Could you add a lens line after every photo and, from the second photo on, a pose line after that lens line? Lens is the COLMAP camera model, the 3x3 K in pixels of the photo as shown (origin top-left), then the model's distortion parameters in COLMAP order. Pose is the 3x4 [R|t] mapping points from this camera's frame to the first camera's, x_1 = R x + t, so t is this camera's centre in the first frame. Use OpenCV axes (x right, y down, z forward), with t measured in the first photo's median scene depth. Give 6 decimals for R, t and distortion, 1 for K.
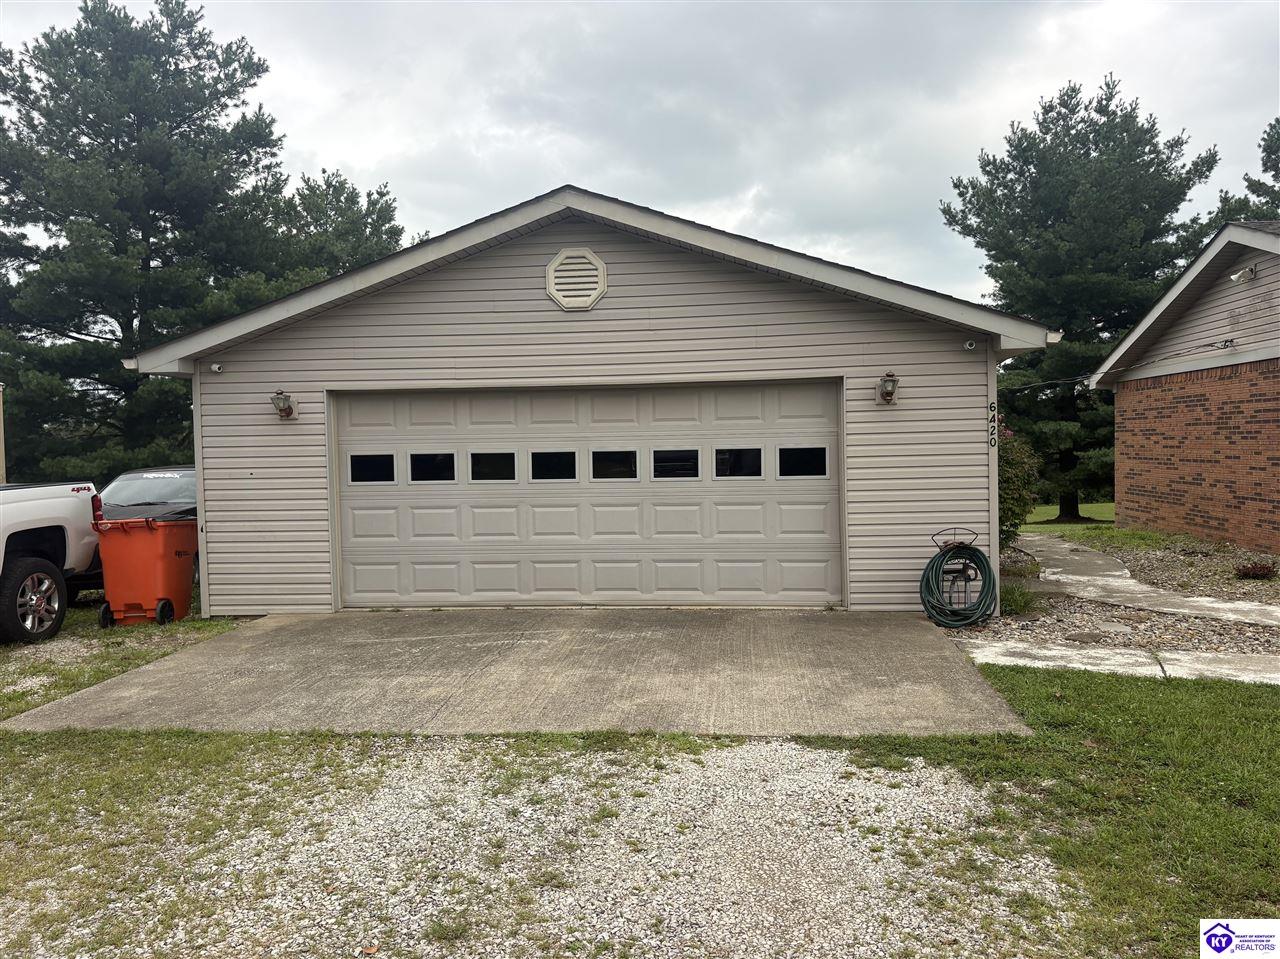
lens RADIAL K [[965.9, 0, 640.0], [0, 965.9, 479.5], [0, 0, 1]] dist [0.055143, -0.065888]
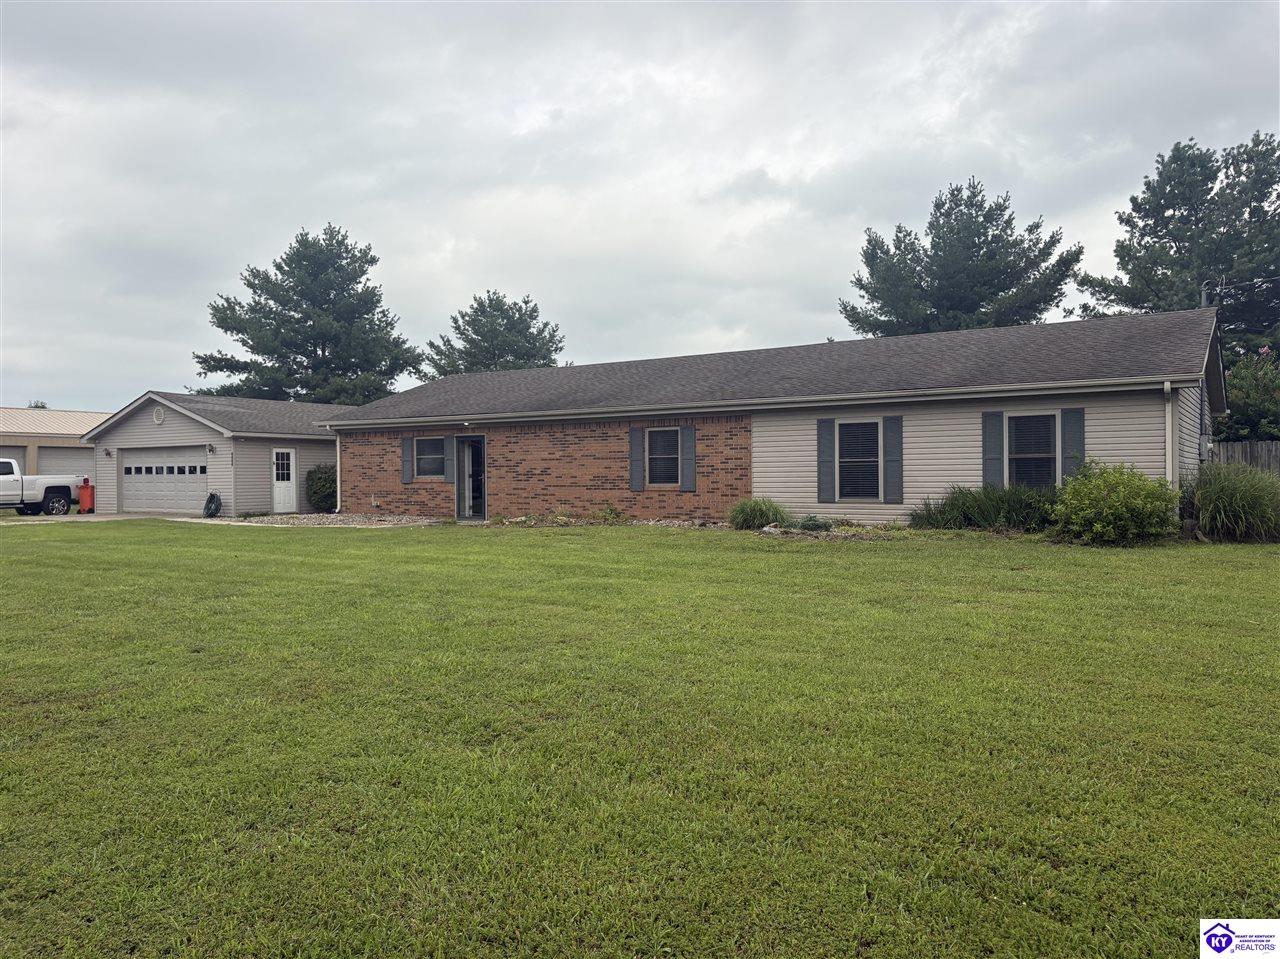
lens RADIAL K [[932.2, 0, 640.0], [0, 932.2, 479.5], [0, 0, 1]] dist [-0.004951, 0.001815]
pose [[0.895566, 0.015056, -0.444675, 2.742653], [-0.025847, 0.999500, -0.018214, 0.031393], [0.444178, 0.027805, 0.895507, -1.097379]]
